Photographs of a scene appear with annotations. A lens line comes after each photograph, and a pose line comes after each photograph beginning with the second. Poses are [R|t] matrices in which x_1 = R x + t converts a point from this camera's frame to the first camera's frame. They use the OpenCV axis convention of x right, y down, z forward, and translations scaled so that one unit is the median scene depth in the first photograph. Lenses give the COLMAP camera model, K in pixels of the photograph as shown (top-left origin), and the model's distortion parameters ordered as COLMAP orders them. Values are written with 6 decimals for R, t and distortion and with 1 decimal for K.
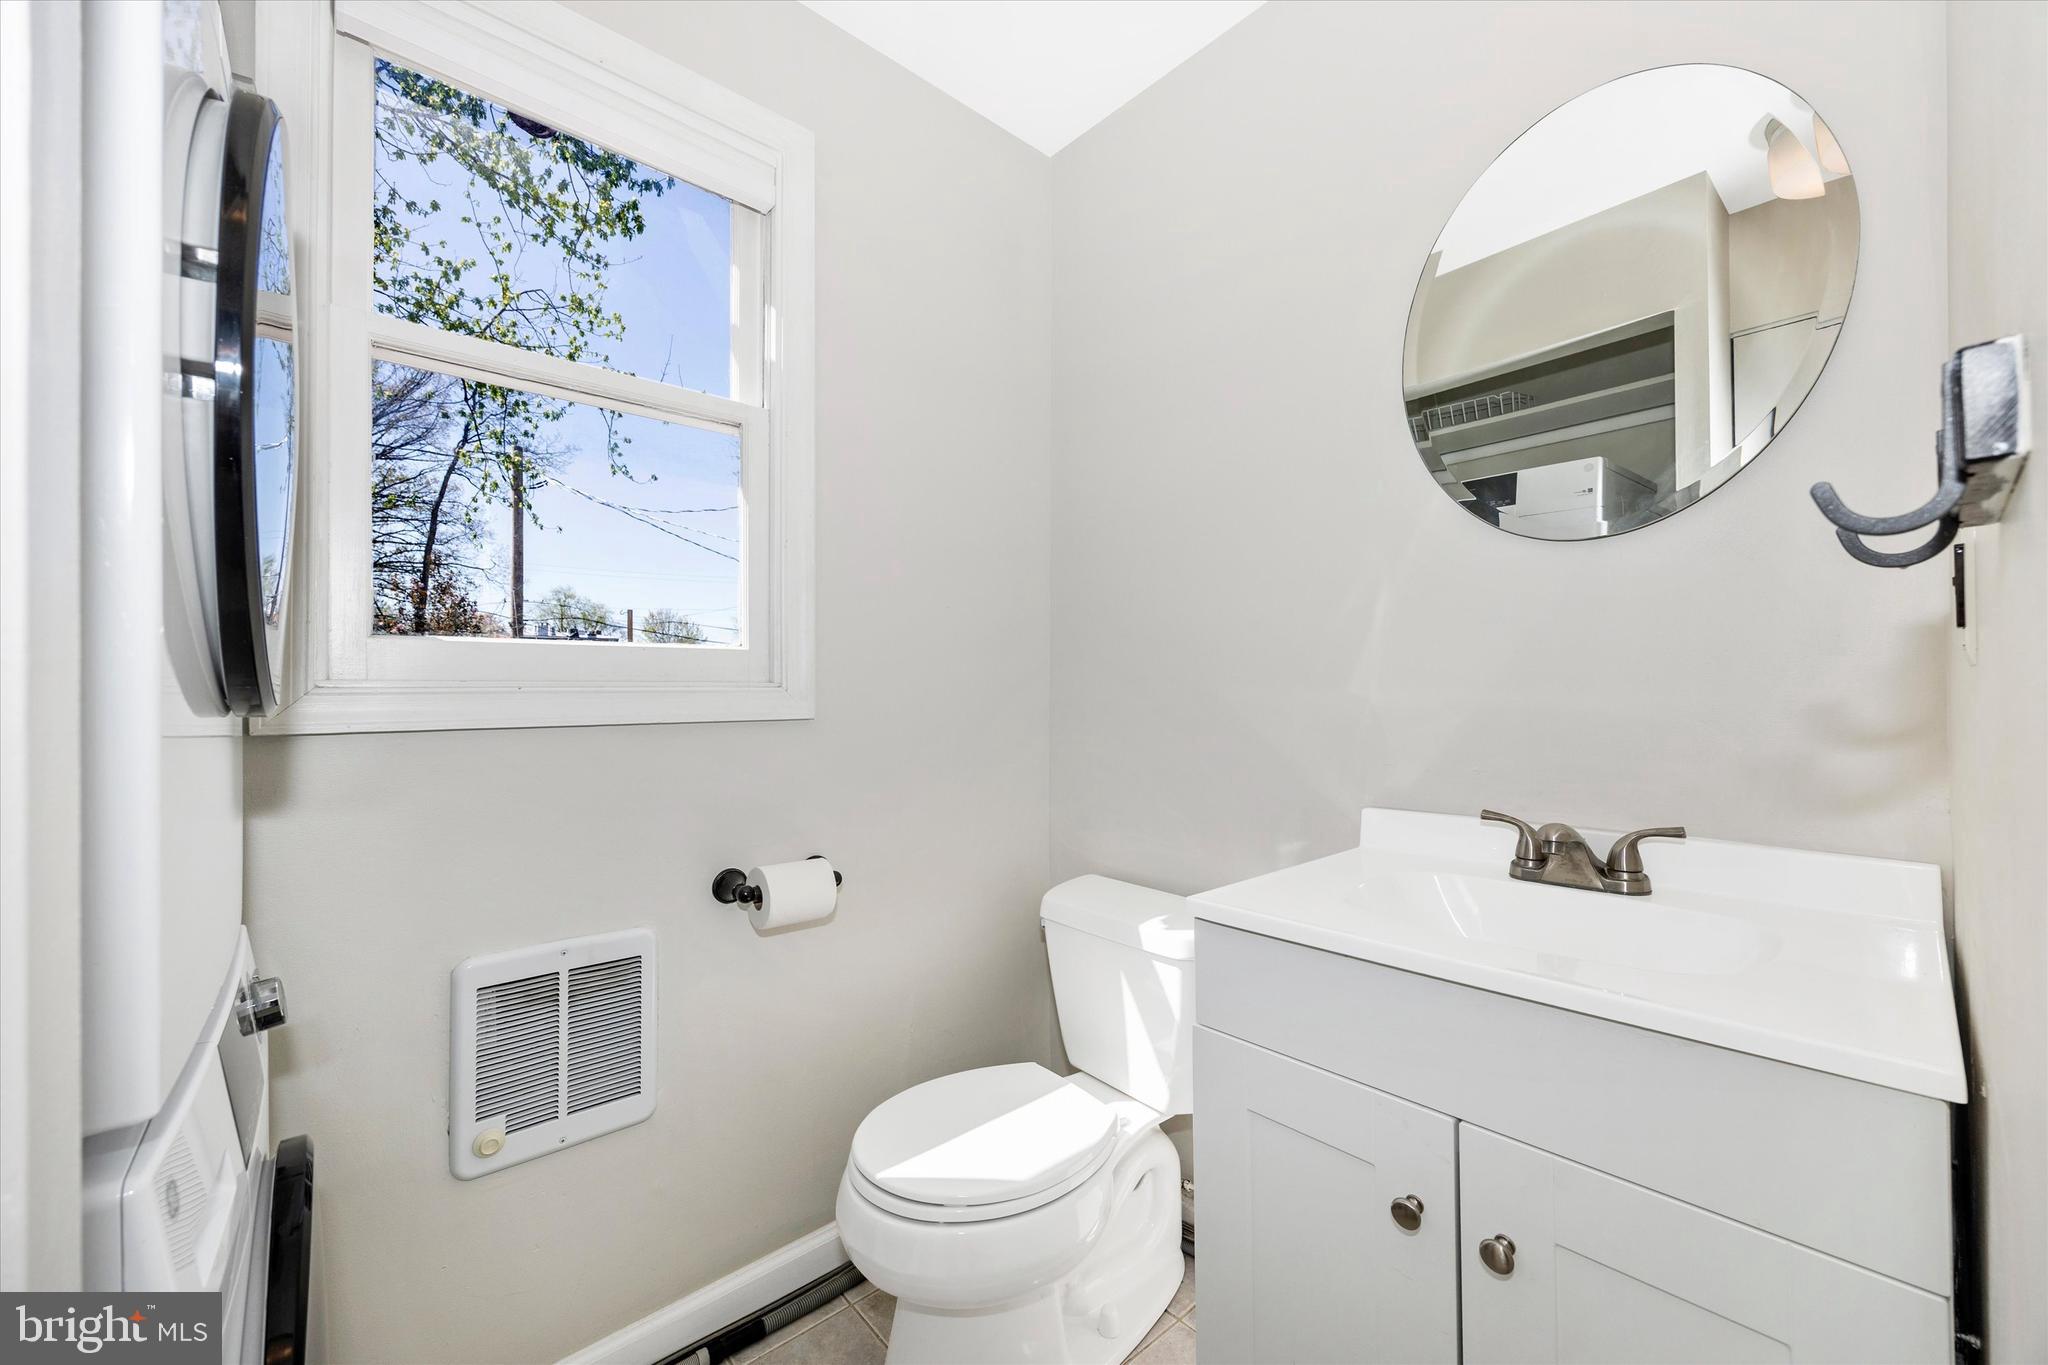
lens RADIAL K [[788.4, 0, 1035.6], [0, 788.4, 678.3], [0, 0, 1]] dist [-0.000025, -0.000048]
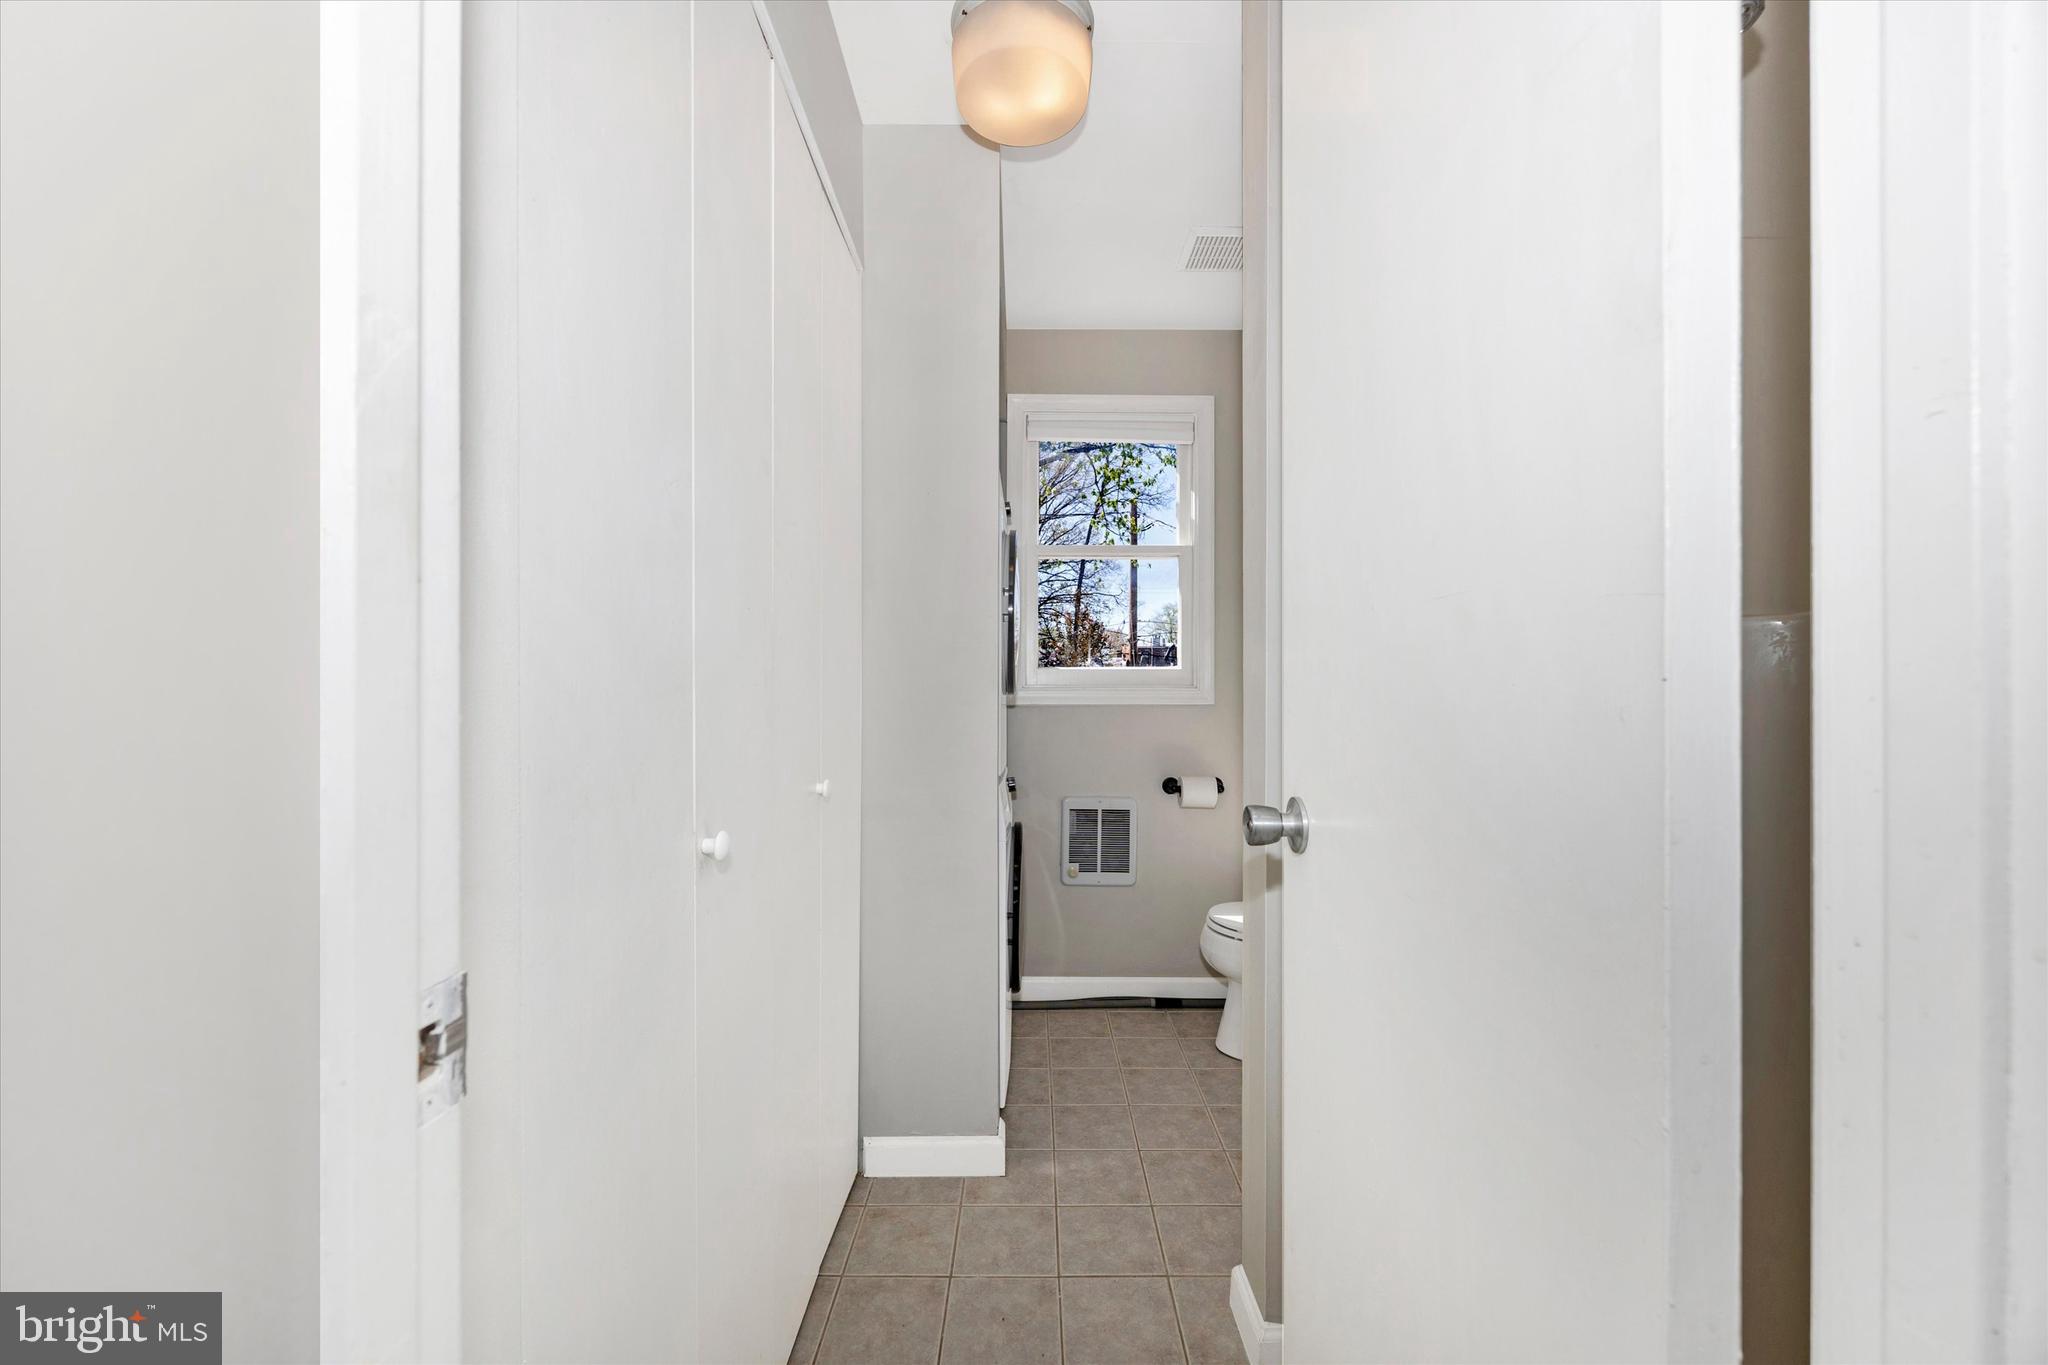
lens RADIAL K [[788.4, 0, 1035.6], [0, 788.4, 678.3], [0, 0, 1]] dist [-0.000025, -0.000048]
pose [[0.754585, -0.007300, -0.656161, 0.649653], [0.005444, 0.999973, -0.004865, -0.005716], [0.656179, 0.000099, 0.754605, -0.724988]]
